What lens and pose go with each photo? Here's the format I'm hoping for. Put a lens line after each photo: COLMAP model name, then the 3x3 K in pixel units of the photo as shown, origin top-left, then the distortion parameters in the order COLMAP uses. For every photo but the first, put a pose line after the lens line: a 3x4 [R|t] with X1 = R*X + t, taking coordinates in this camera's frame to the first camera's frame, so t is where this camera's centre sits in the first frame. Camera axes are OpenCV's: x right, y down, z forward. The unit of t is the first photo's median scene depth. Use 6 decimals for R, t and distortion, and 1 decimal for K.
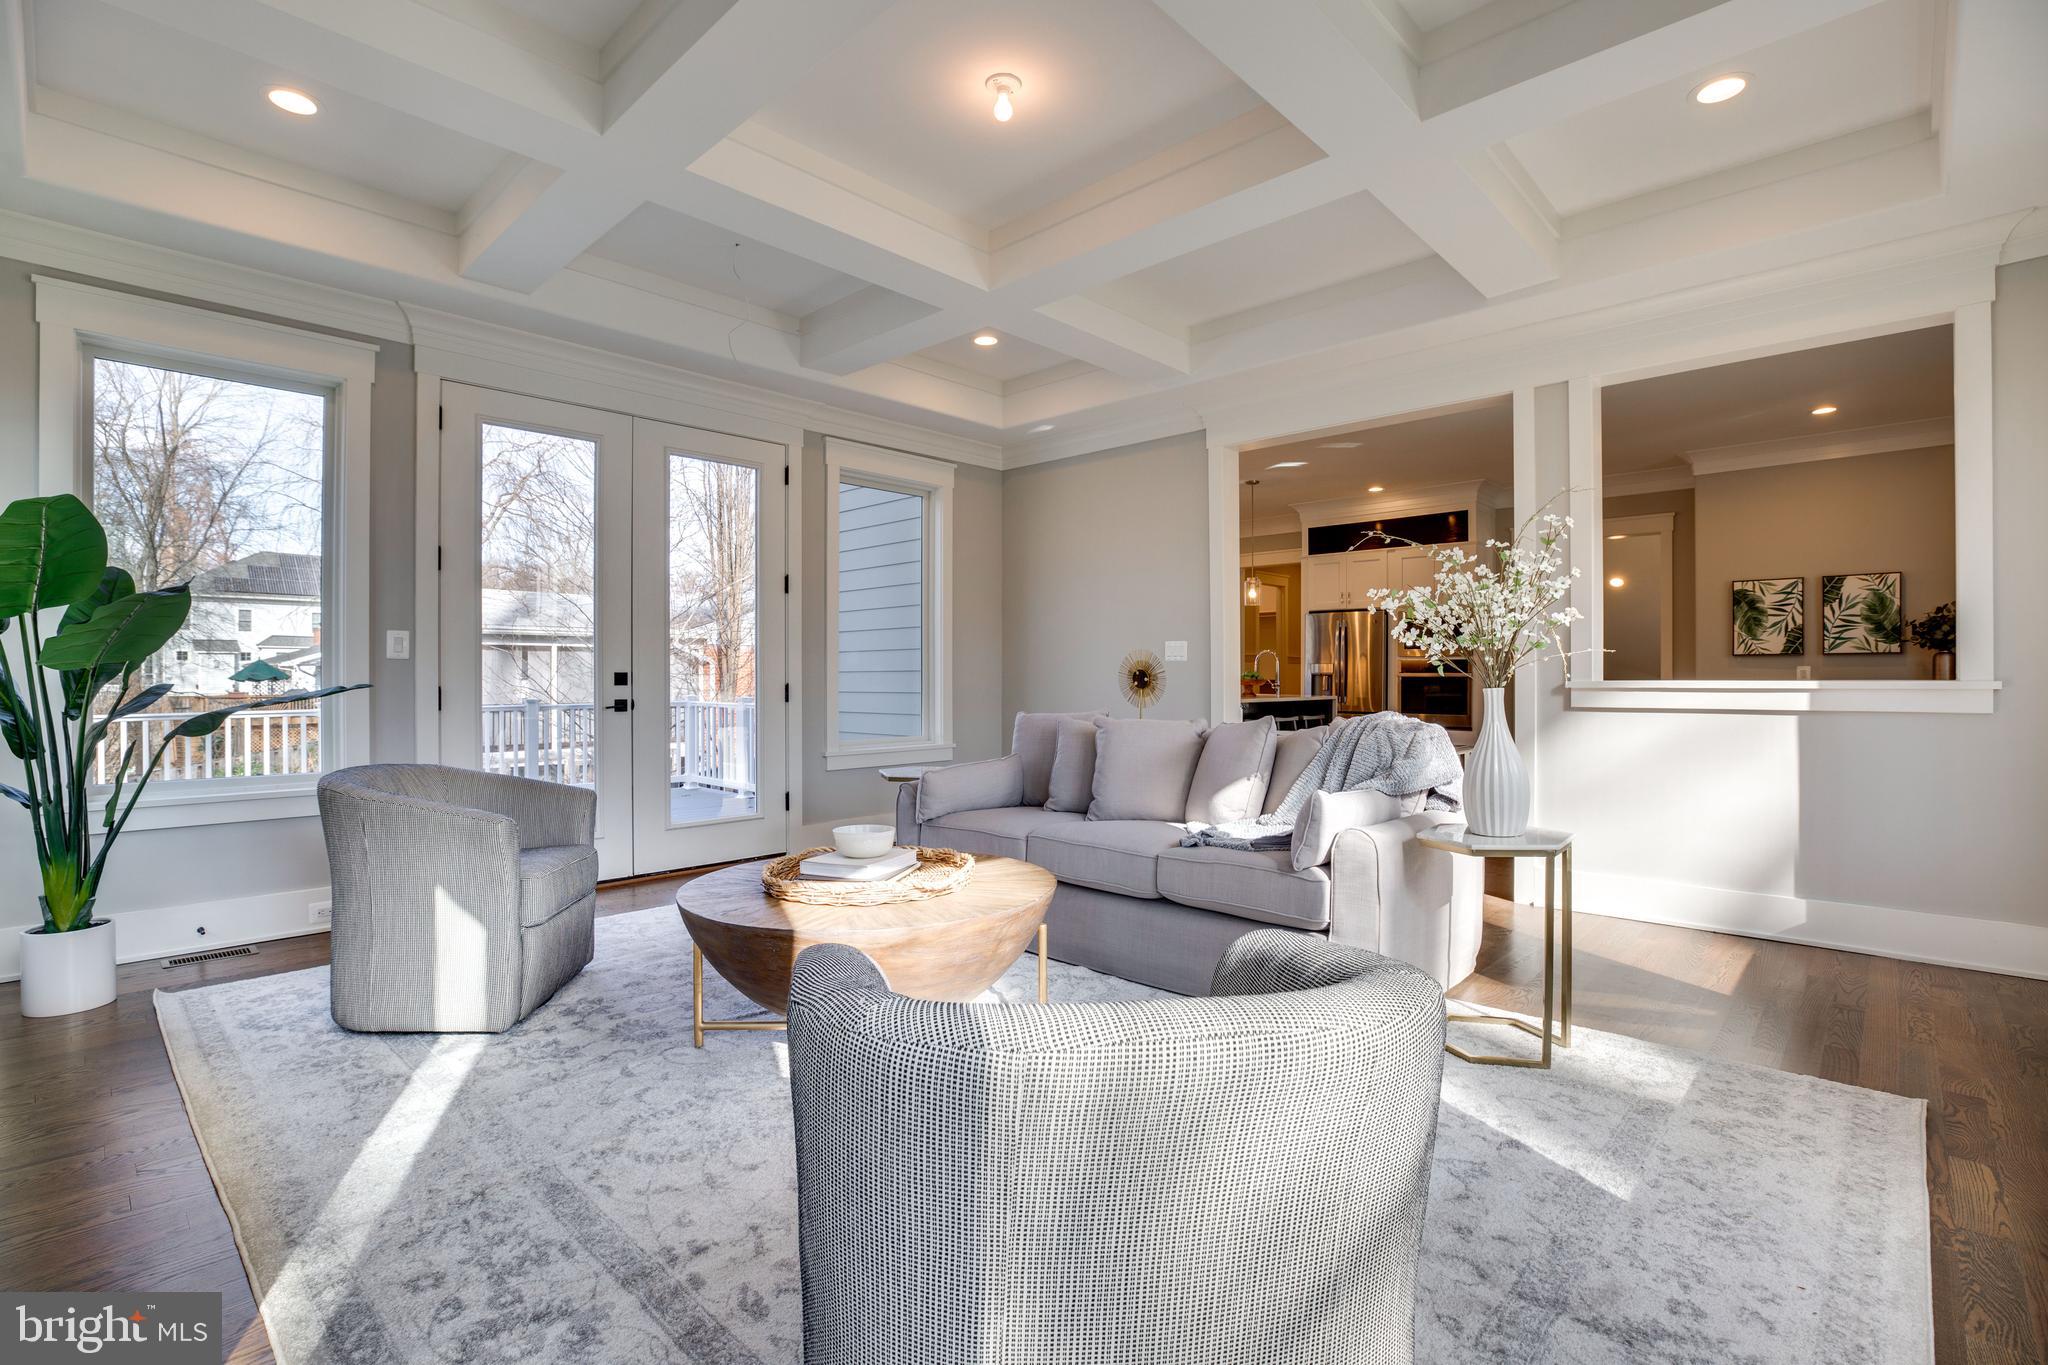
lens RADIAL K [[946.8, 0, 1017.4], [0, 946.8, 675.3], [0, 0, 1]] dist [-0.045210, 0.014968]
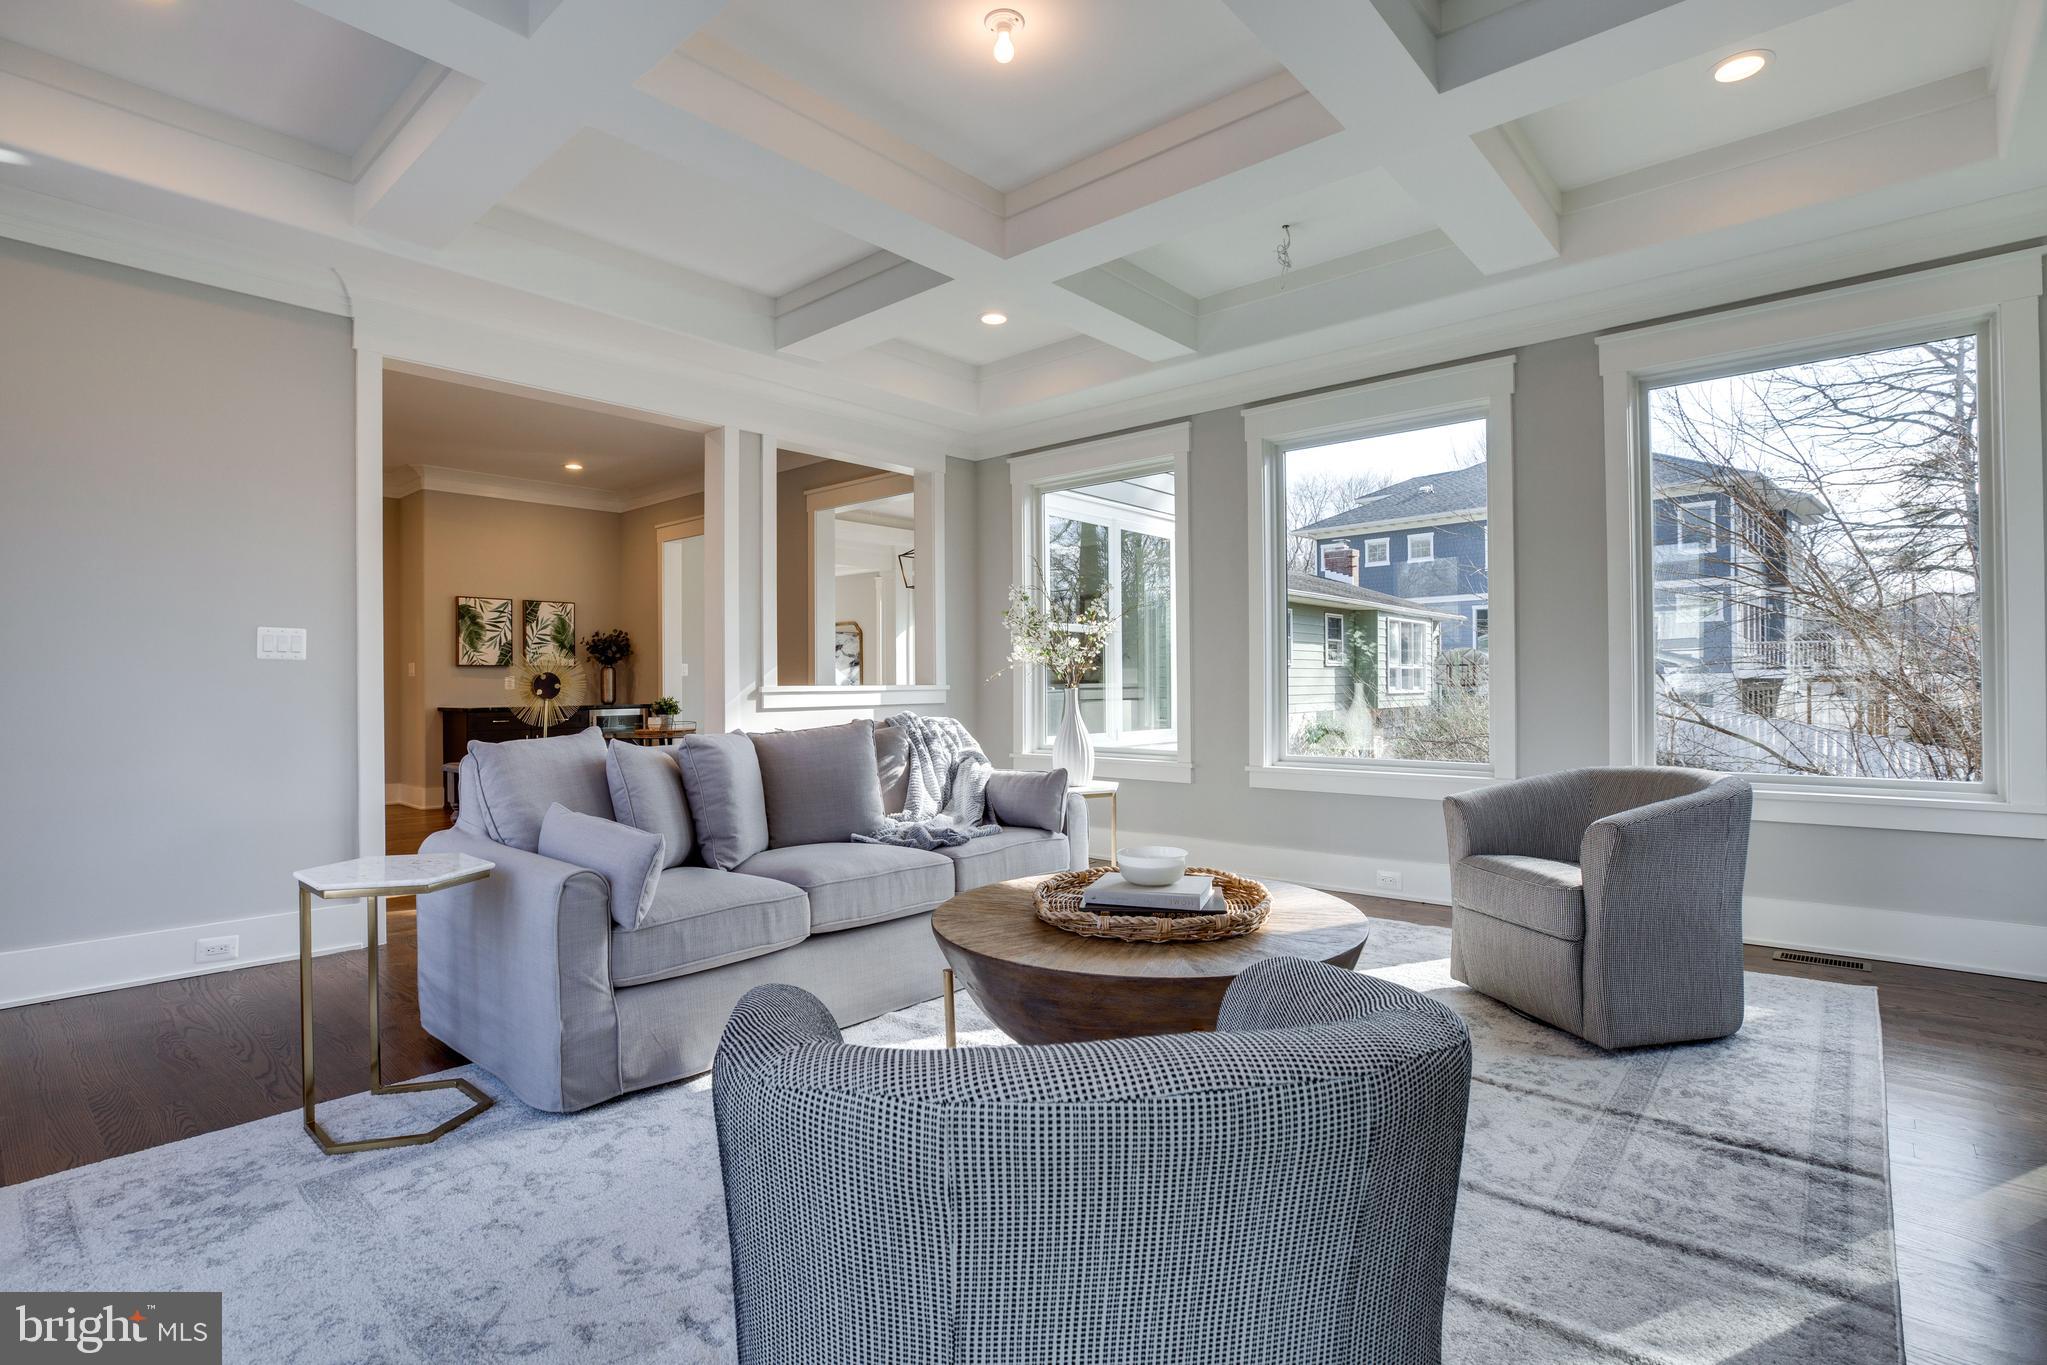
lens RADIAL K [[979.3, 0, 1021.1], [0, 979.3, 669.1], [0, 0, 1]] dist [-0.044517, 0.011556]
pose [[-0.045093, 0.015923, 0.998856, -0.436152], [0.003529, 0.999869, -0.015780, 0.002702], [-0.998977, 0.002813, -0.045144, 0.476090]]
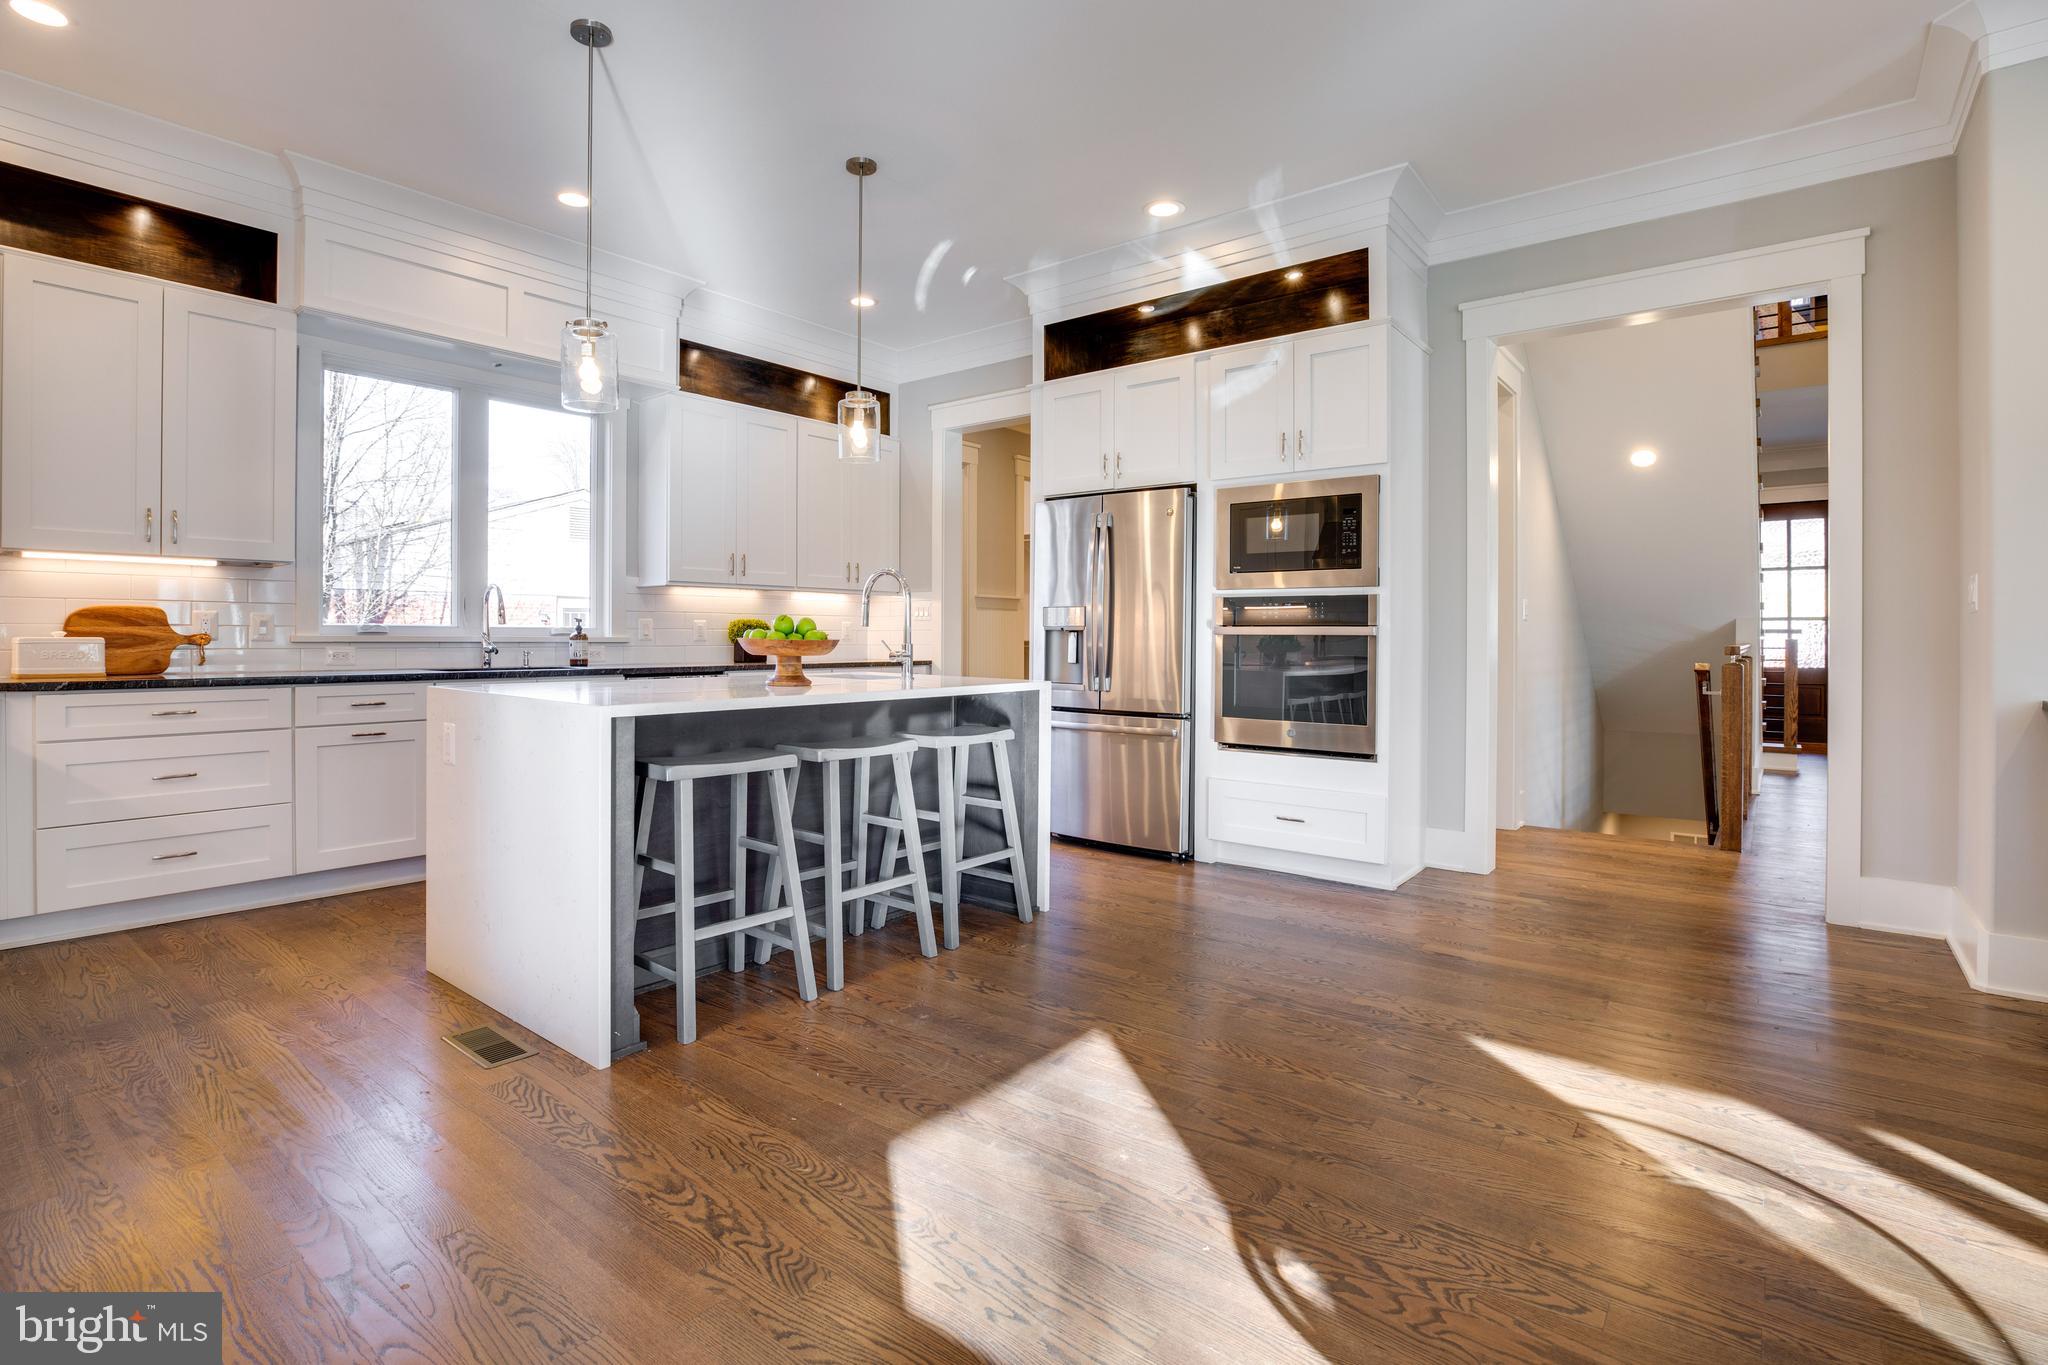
lens RADIAL K [[965.2, 0, 994.5], [0, 965.2, 634.0], [0, 0, 1]] dist [-0.020323, 0.000290]
pose [[0.996896, 0.005451, 0.078545, 0.393568], [-0.005531, 0.999984, 0.000799, 0.002068], [-0.078539, -0.001231, 0.996910, 0.819498]]
